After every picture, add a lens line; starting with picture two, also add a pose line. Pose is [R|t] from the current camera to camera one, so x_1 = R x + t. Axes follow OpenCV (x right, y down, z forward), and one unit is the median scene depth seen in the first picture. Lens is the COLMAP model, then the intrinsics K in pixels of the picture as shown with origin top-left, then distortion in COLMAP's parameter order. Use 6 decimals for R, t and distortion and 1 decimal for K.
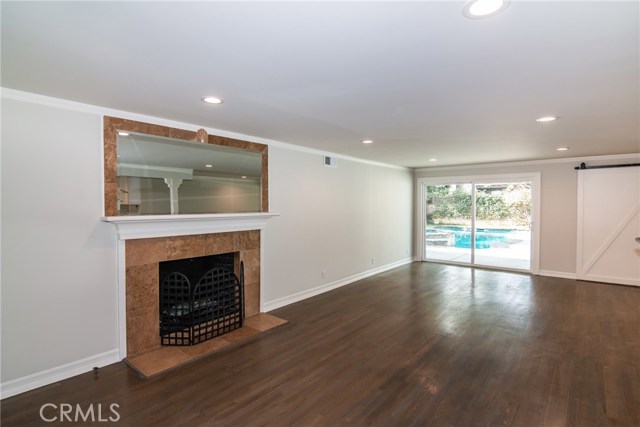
lens RADIAL K [[321.9, 0, 321.3], [0, 321.9, 212.2], [0, 0, 1]] dist [-0.004730, -0.000434]
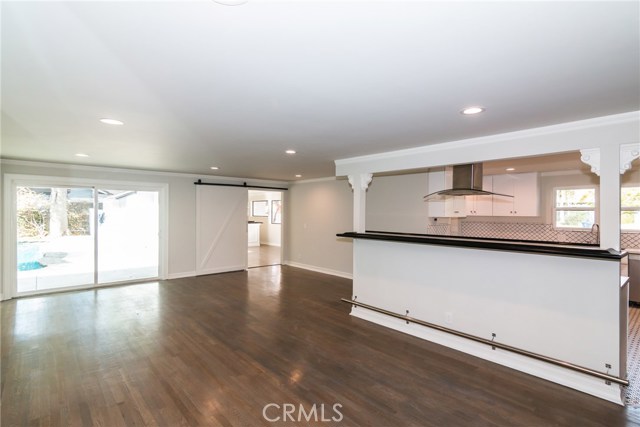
lens RADIAL K [[321.9, 0, 321.3], [0, 321.9, 212.2], [0, 0, 1]] dist [-0.004730, -0.000434]
pose [[0.164767, -0.000530, 0.986332, -0.318979], [0.022291, 0.999746, -0.003187, -0.014331], [-0.986081, 0.022512, 0.164737, 0.338857]]
